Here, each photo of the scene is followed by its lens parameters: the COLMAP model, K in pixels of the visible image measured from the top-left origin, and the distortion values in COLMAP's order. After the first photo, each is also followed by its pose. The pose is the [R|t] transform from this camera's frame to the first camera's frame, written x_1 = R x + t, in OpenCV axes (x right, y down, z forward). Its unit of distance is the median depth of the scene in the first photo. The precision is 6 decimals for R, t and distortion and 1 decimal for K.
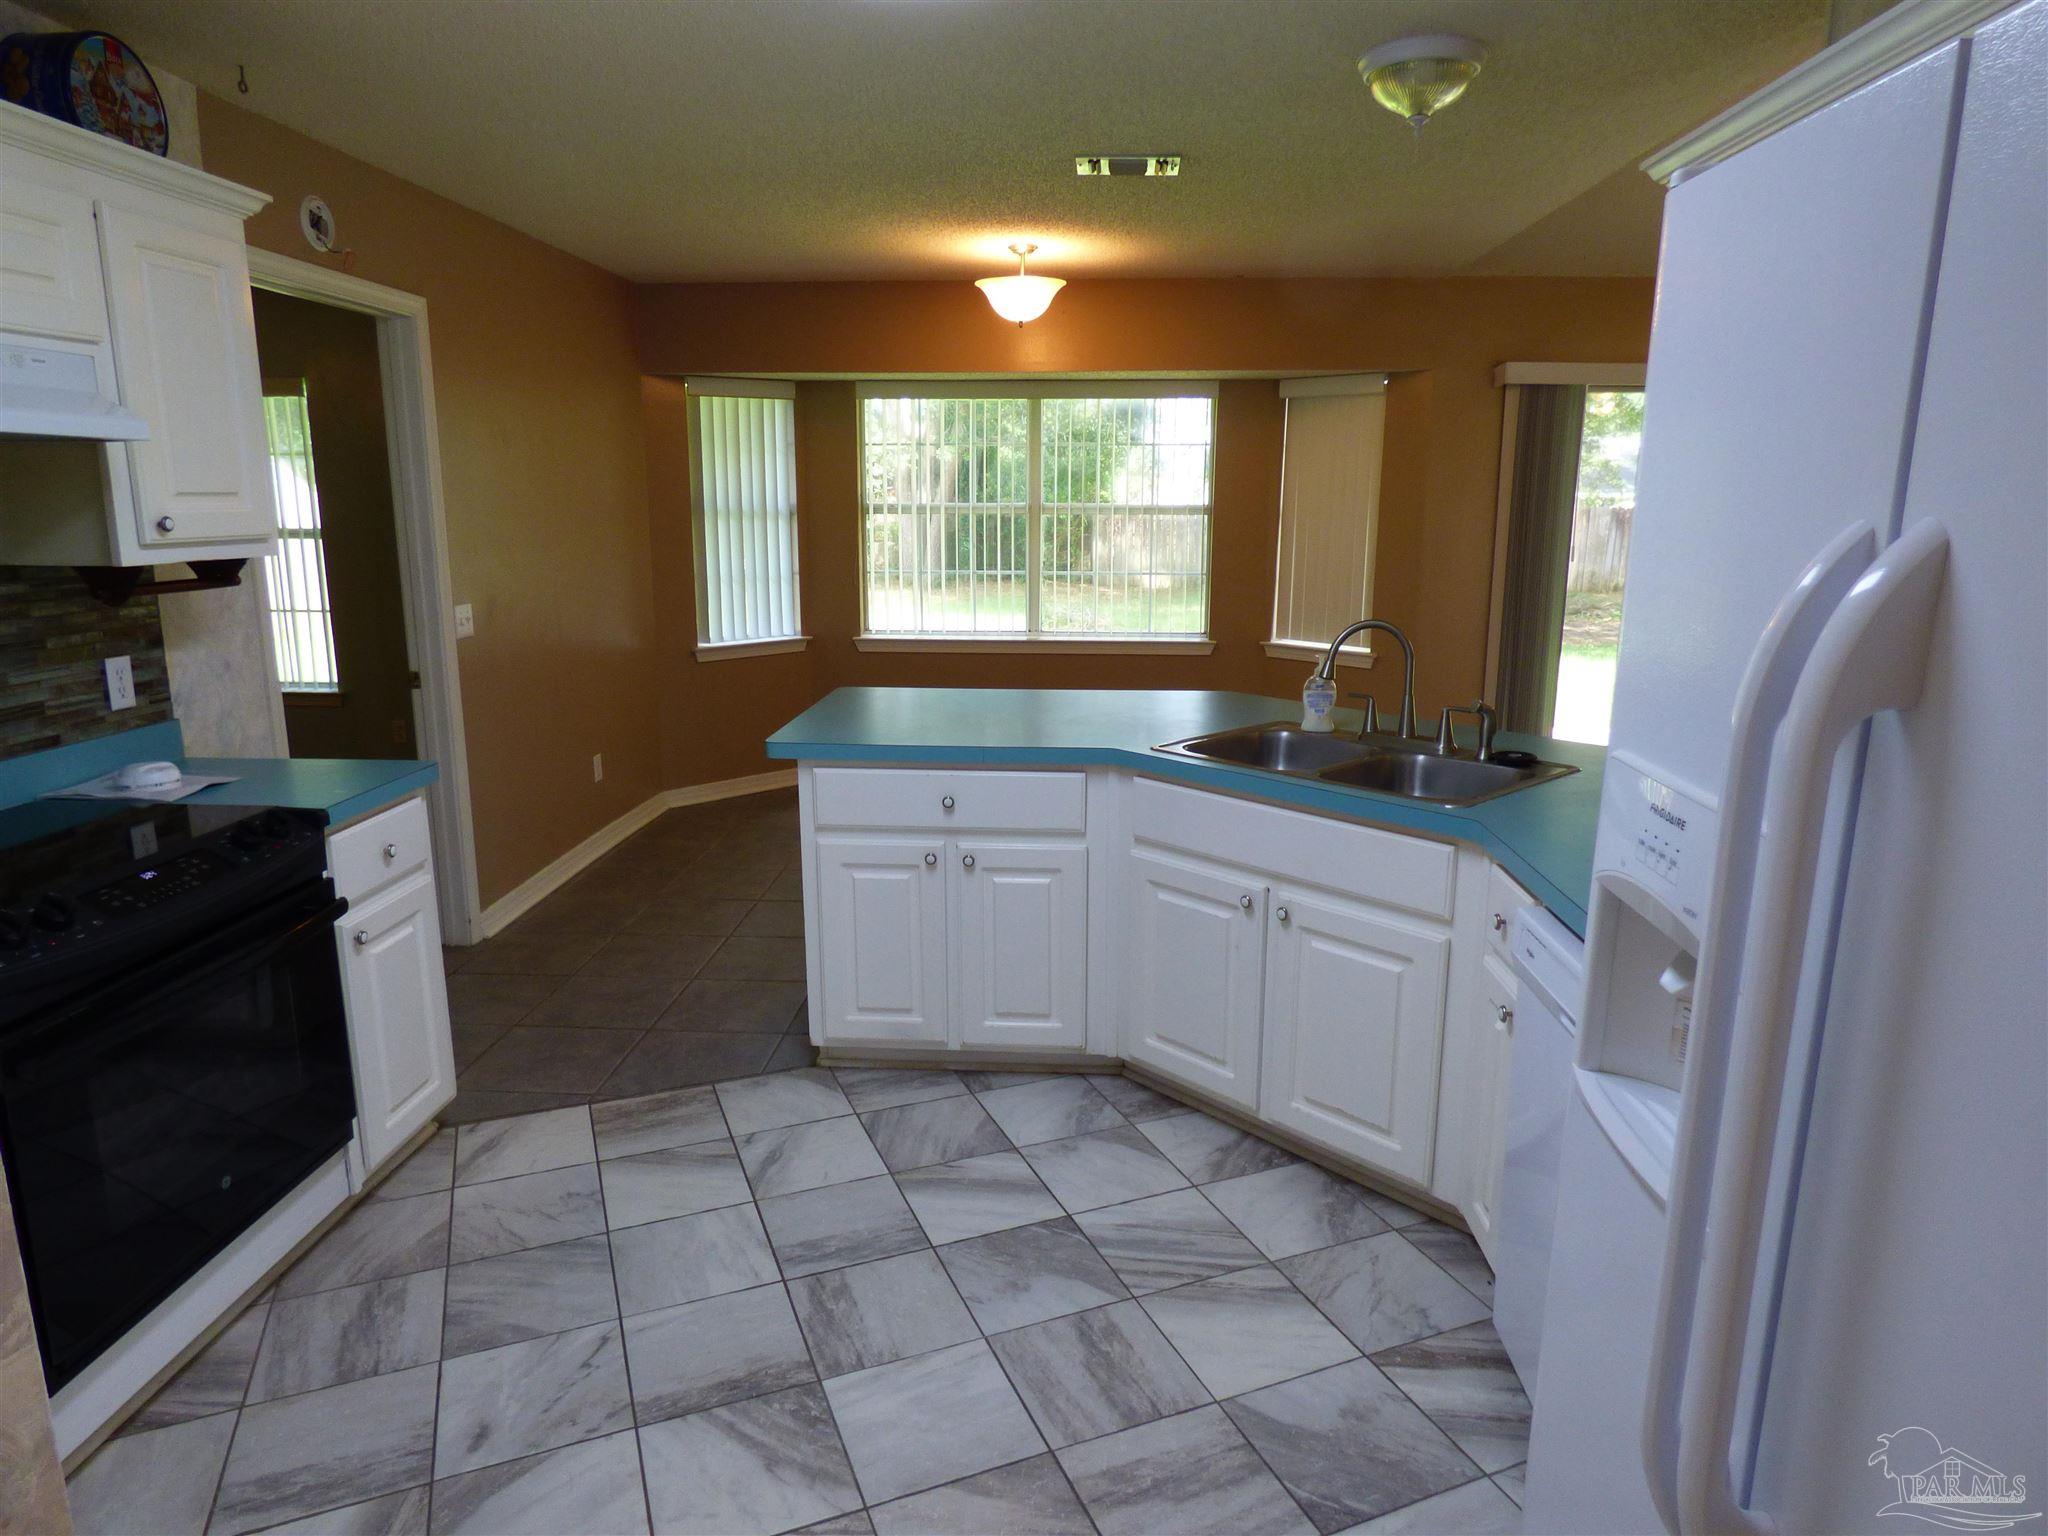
lens RADIAL K [[1258.8, 0, 1024.0], [0, 1258.8, 768.0], [0, 0, 1]] dist [-0.014810, 0.000668]
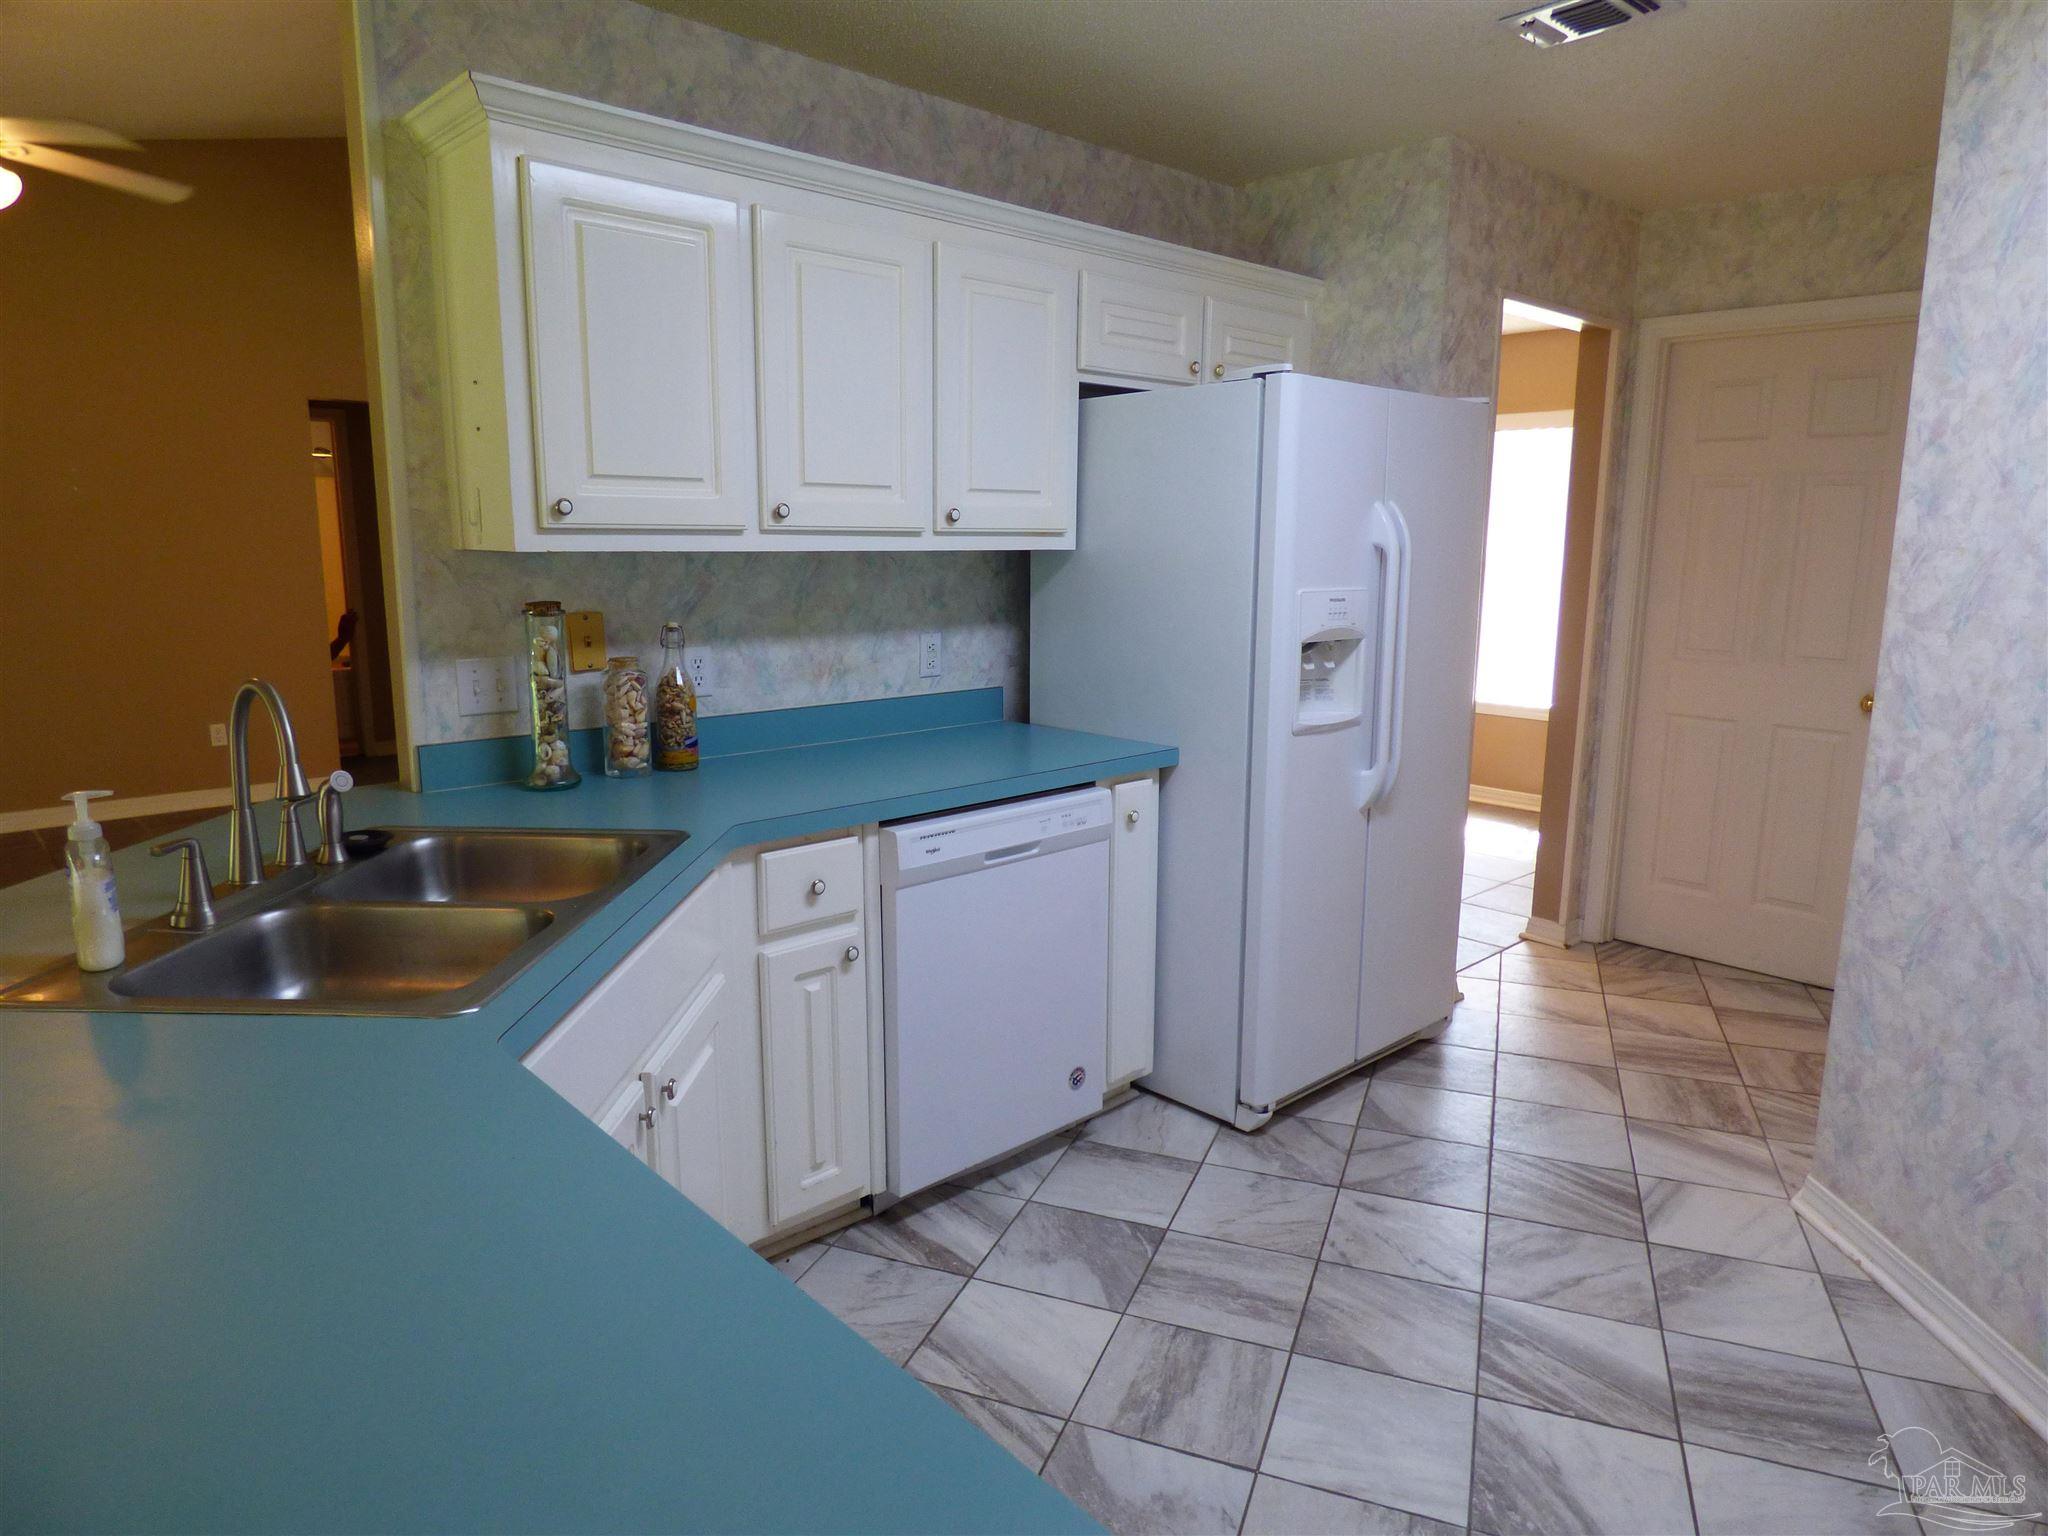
lens RADIAL K [[1242.5, 0, 1043.6], [0, 1242.5, 763.1], [0, 0, 1]] dist [-0.011794, -0.003044]
pose [[-0.730942, -0.131912, 0.669570, -0.423783], [0.133710, 0.934442, 0.330060, -0.281609], [-0.669213, 0.330782, -0.665385, 1.517423]]
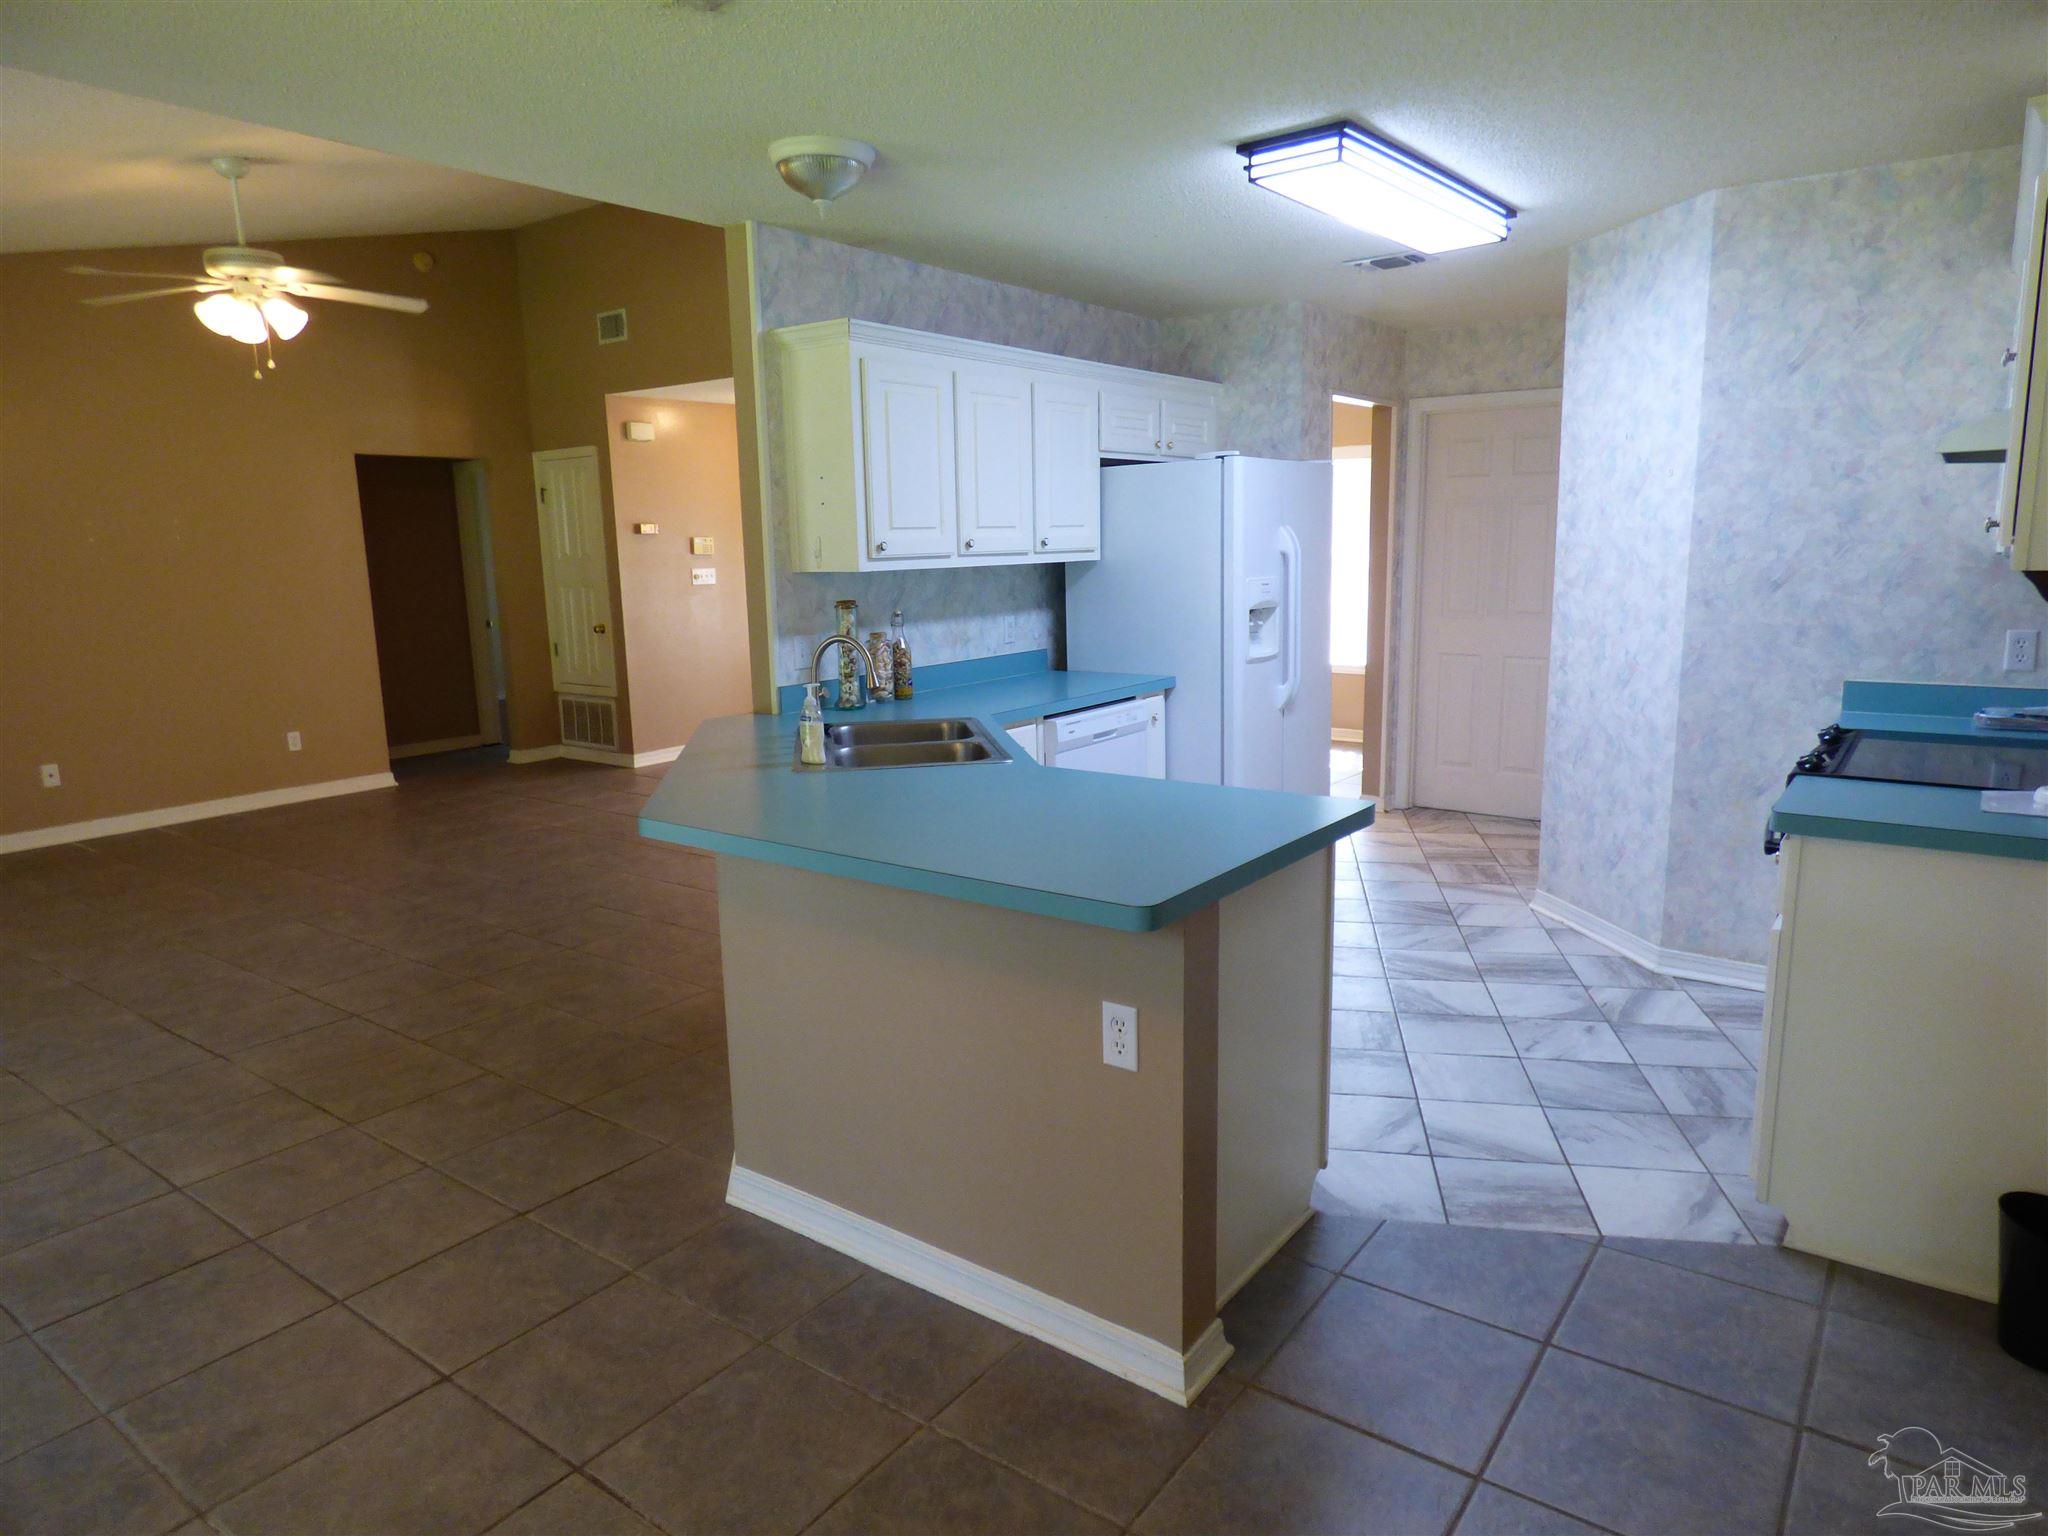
lens RADIAL K [[1258.8, 0, 1024.0], [0, 1258.8, 768.0], [0, 0, 1]] dist [-0.014810, 0.000668]
pose [[-0.837866, -0.083458, 0.539458, -0.634428], [0.133282, 0.927056, 0.350432, -0.508375], [-0.529354, 0.365515, -0.765626, 2.442184]]
